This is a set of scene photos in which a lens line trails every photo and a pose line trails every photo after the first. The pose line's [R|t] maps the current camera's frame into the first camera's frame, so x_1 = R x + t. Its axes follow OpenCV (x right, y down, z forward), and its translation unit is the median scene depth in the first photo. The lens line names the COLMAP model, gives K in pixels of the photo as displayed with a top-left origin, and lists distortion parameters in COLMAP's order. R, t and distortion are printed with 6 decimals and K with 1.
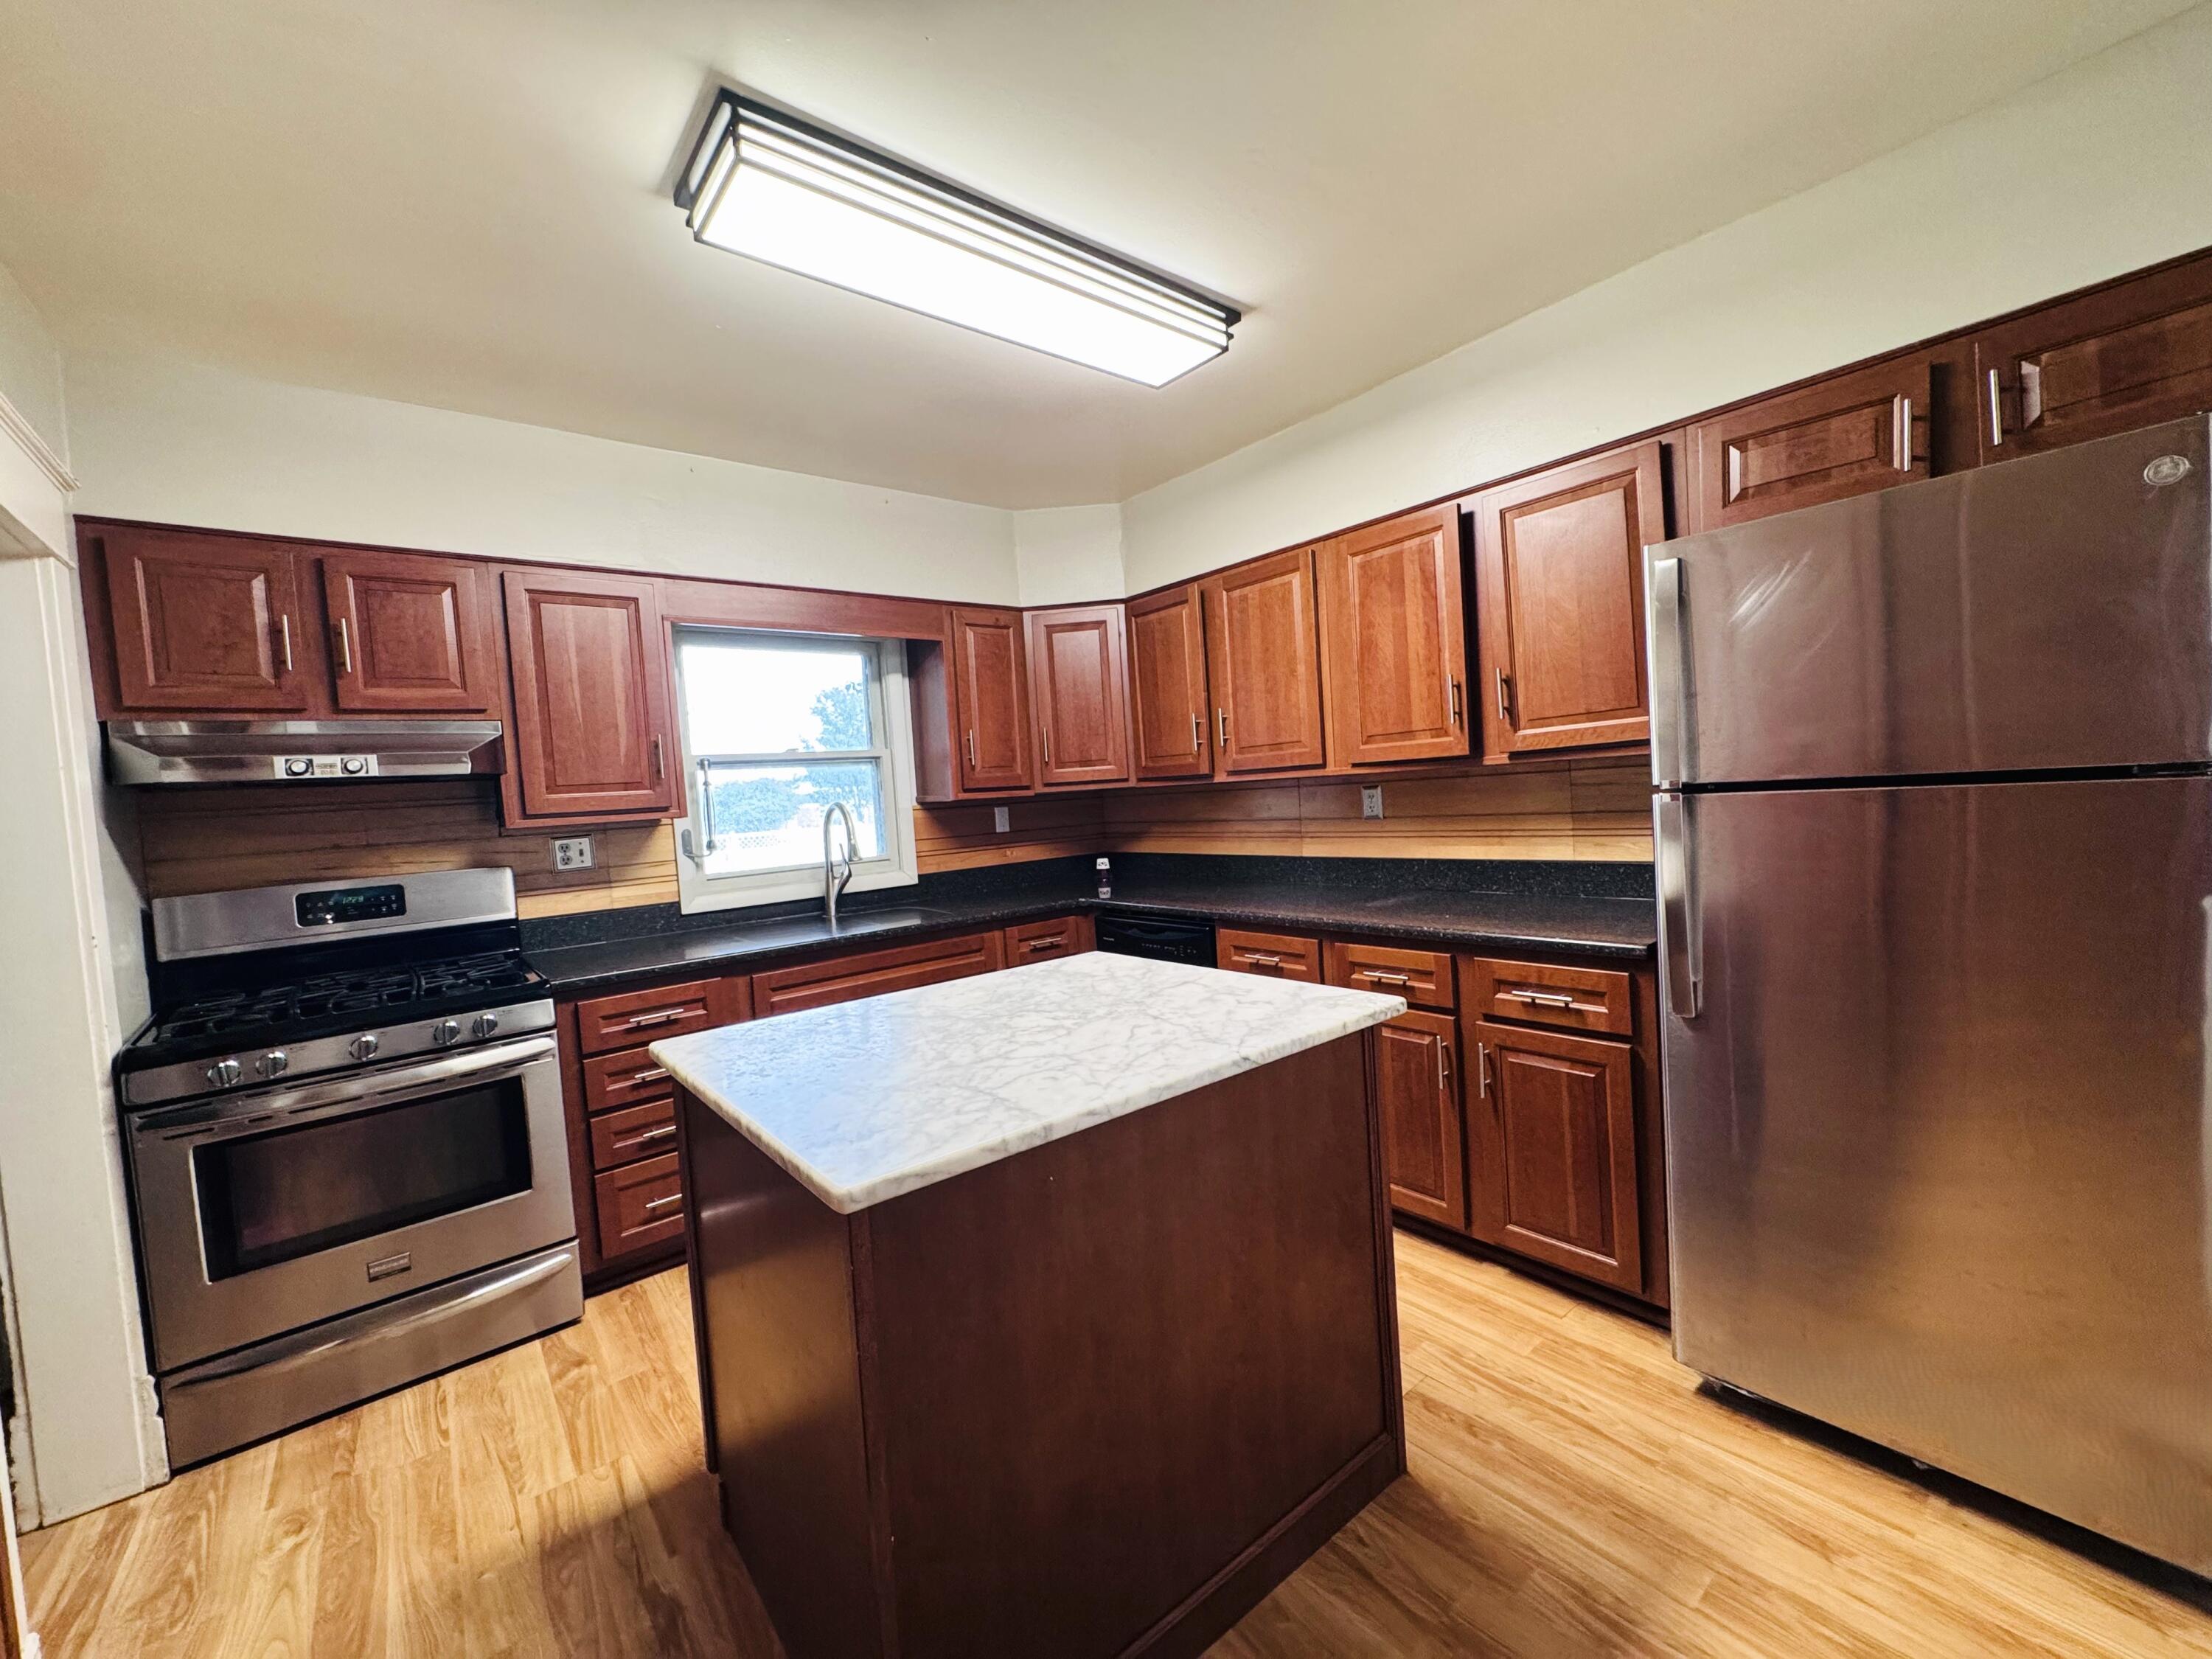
lens RADIAL K [[880.8, 0, 1107.5], [0, 880.8, 820.1], [0, 0, 1]] dist [-0.002939, 0.000024]
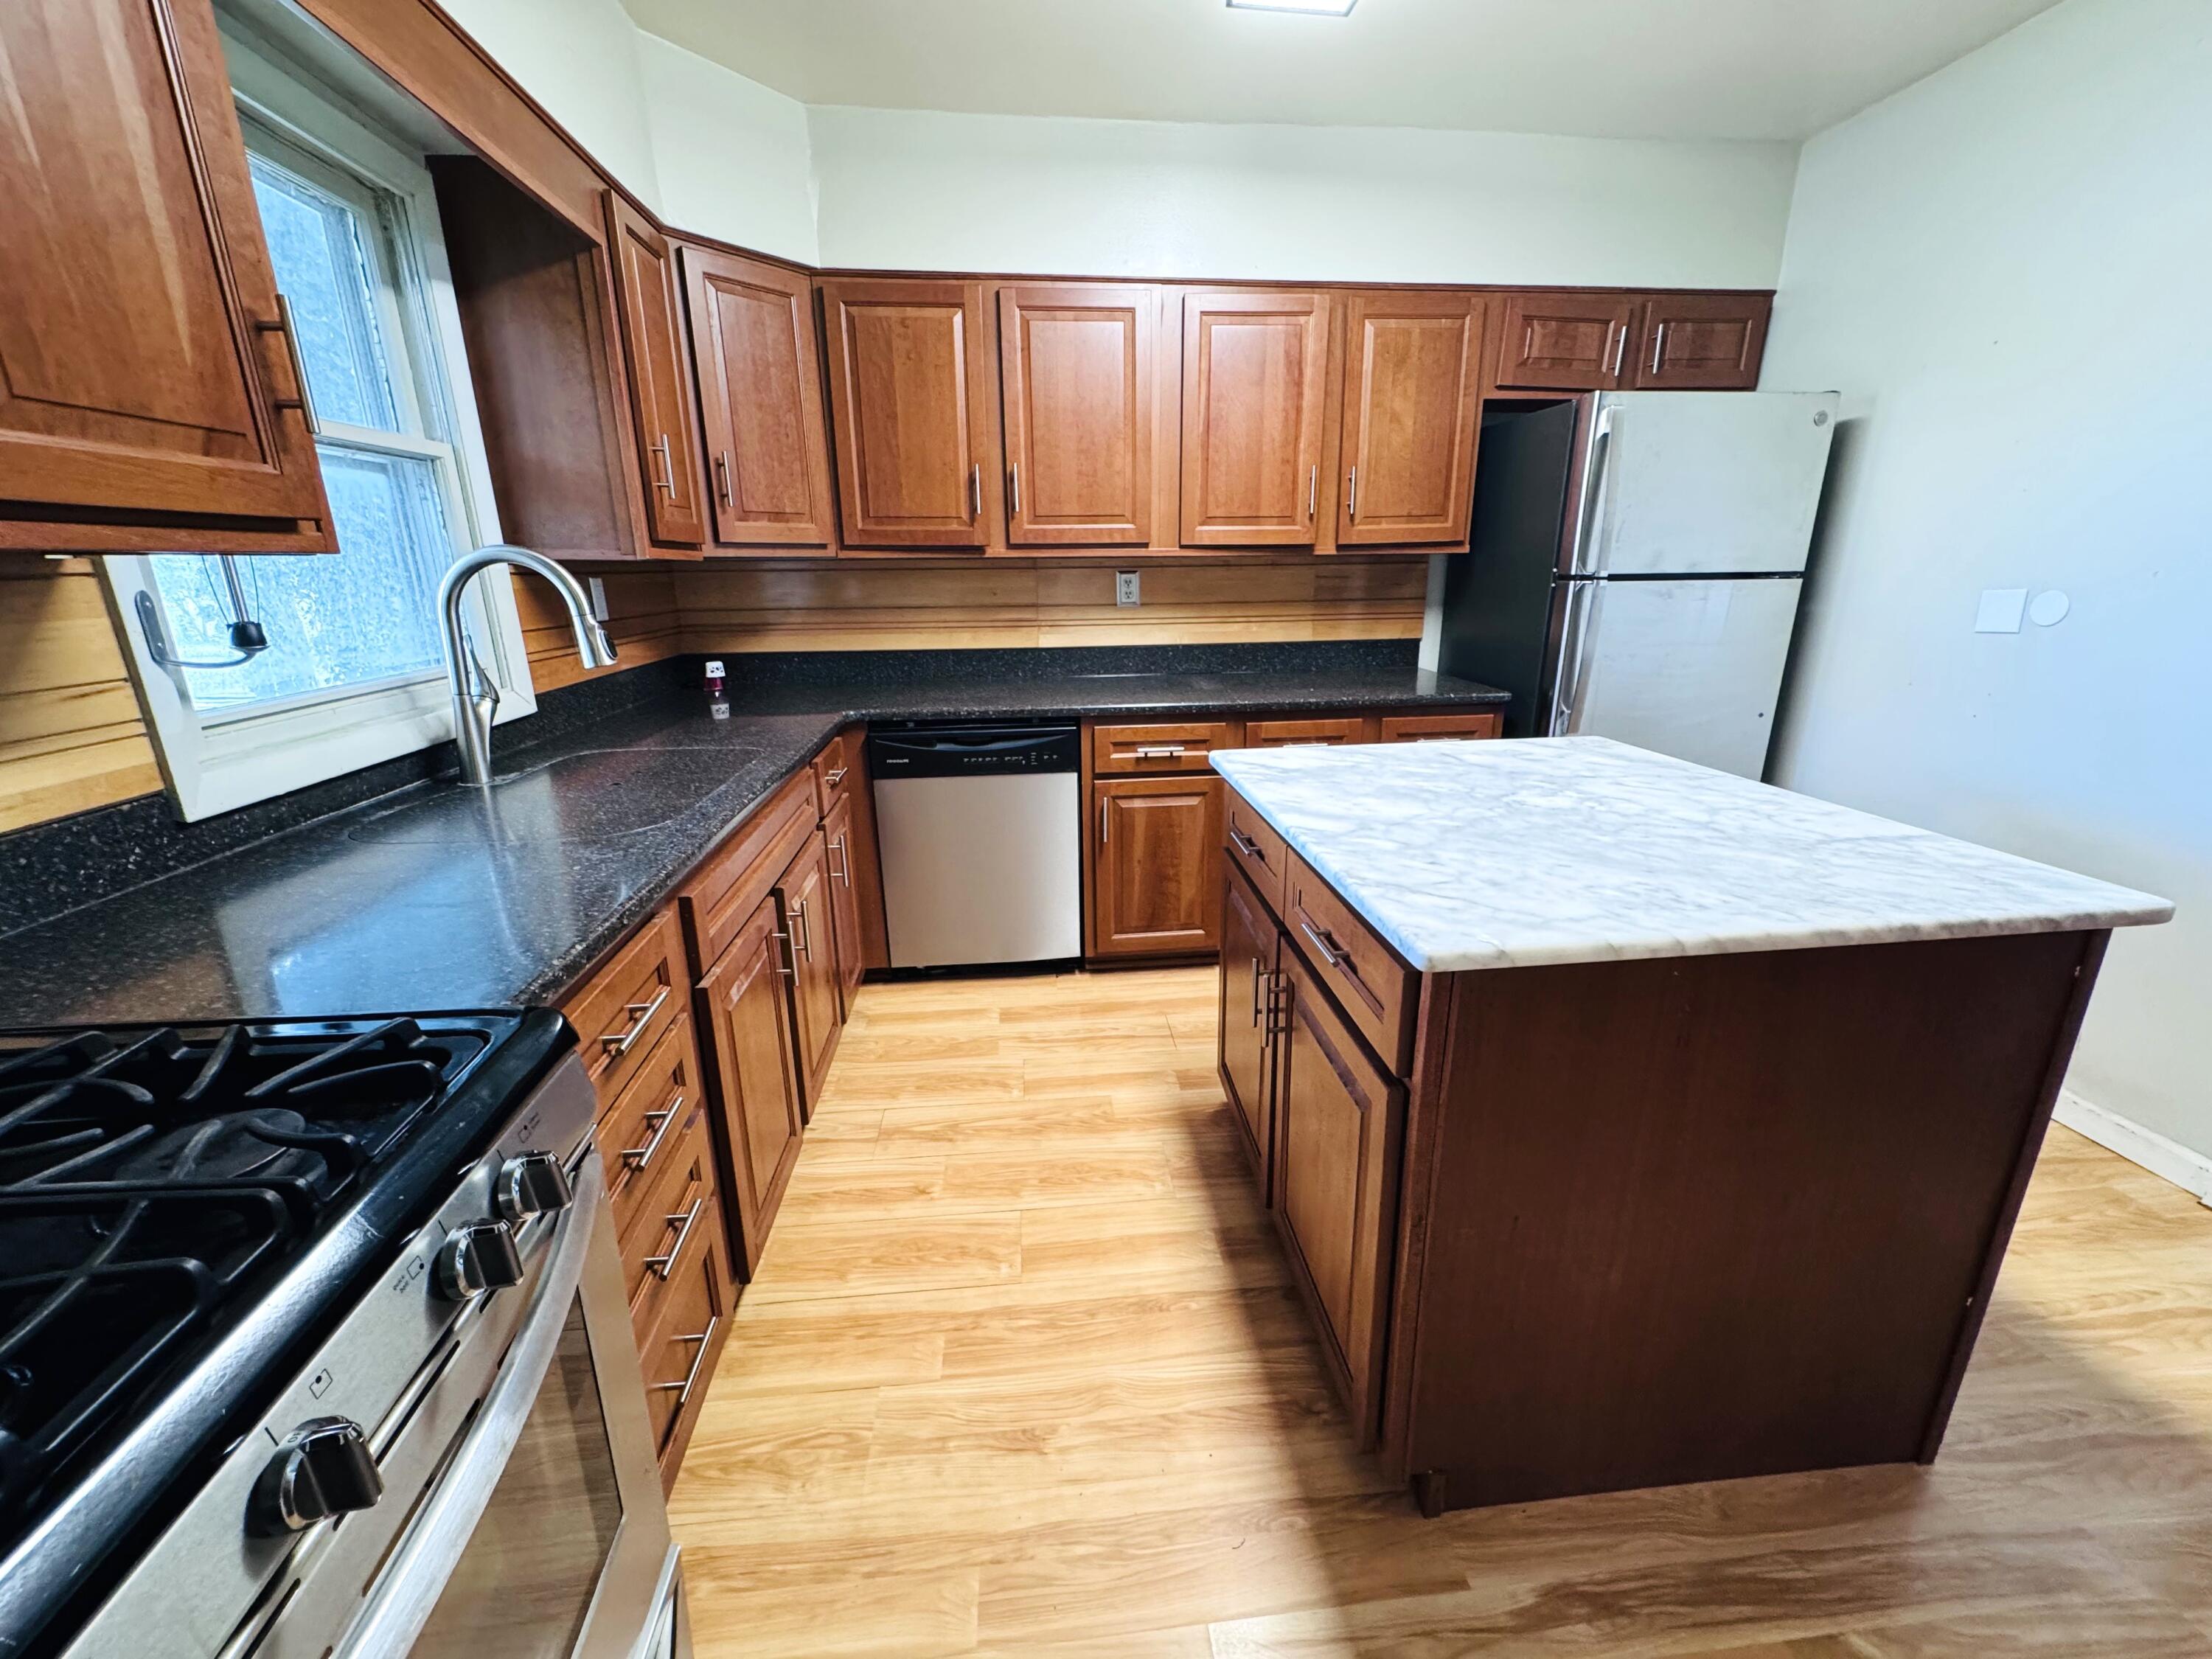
lens RADIAL K [[880.8, 0, 1103.5], [0, 880.8, 824.2], [0, 0, 1]] dist [-0.002939, 0.000024]
pose [[0.547904, -0.179572, 0.817040, -0.751693], [0.002133, 0.976985, 0.213295, 0.036508], [-0.836538, -0.115122, 0.535678, 0.610086]]
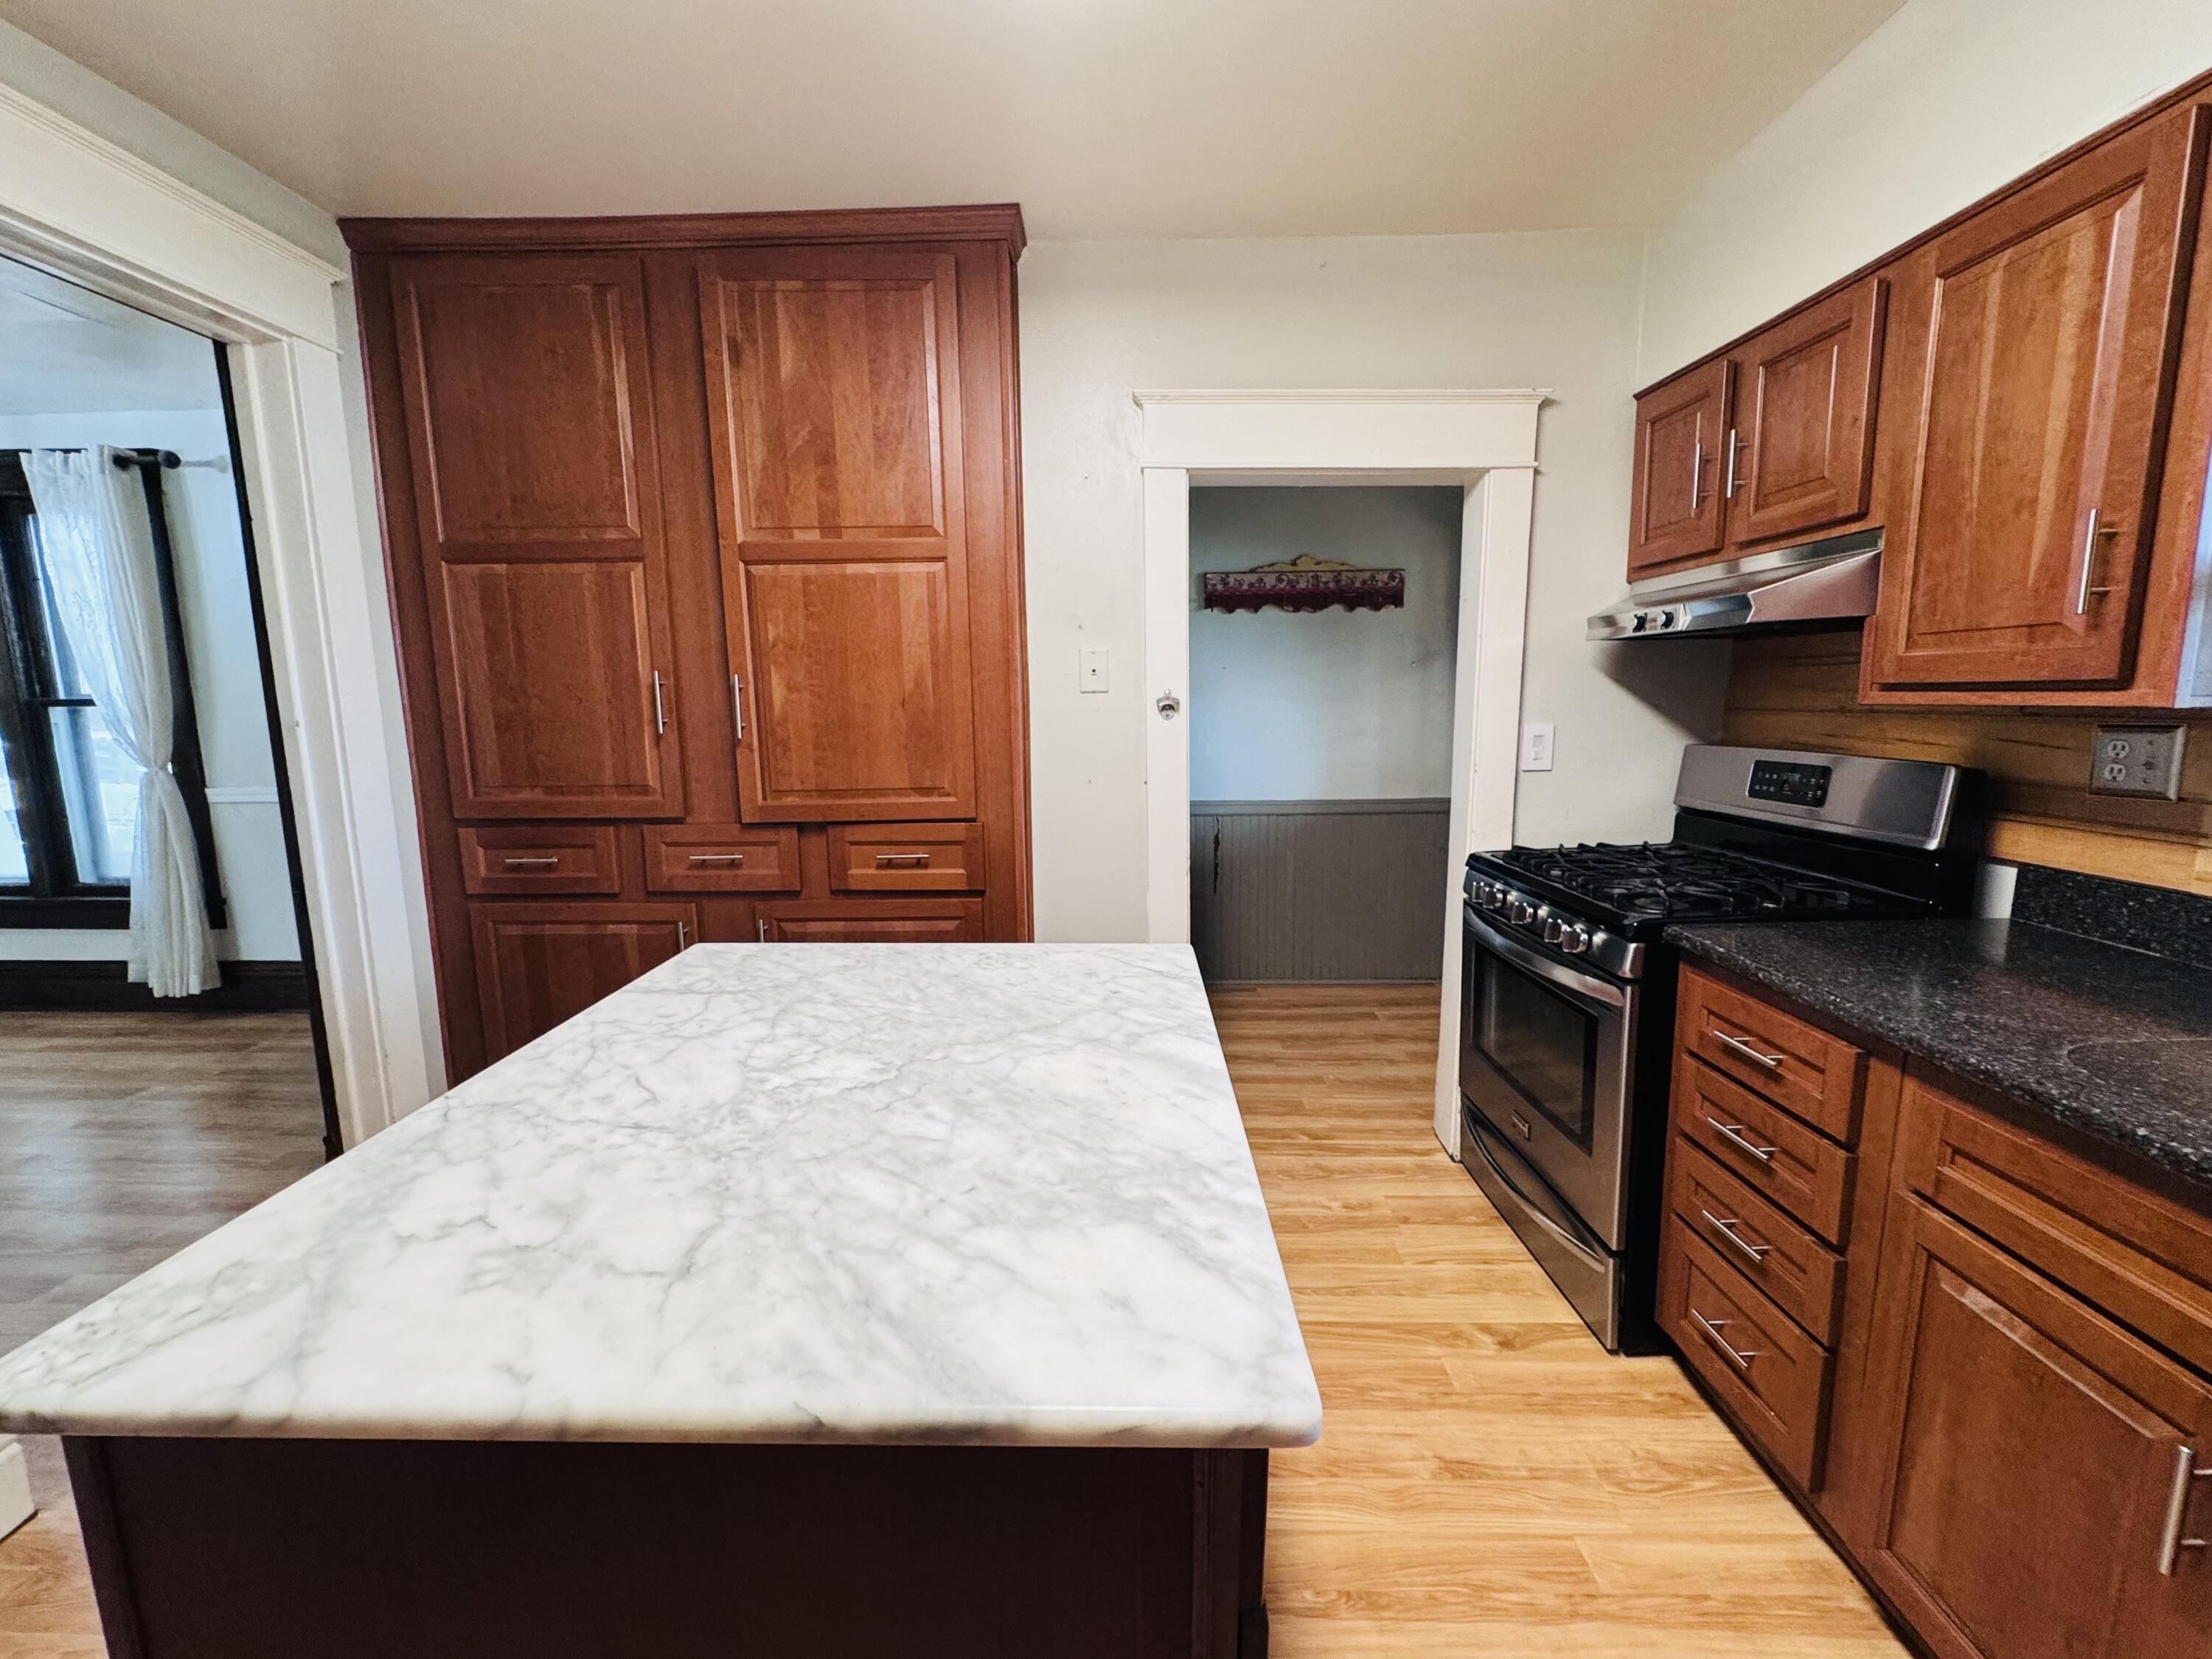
lens RADIAL K [[880.8, 0, 1100.9], [0, 880.8, 829.1], [0, 0, 1]] dist [-0.002939, 0.000024]
pose [[-0.640746, 0.188196, -0.744330, 0.173035], [0.029805, 0.974858, 0.220825, -0.062721], [0.767174, 0.119308, -0.630245, 1.060331]]
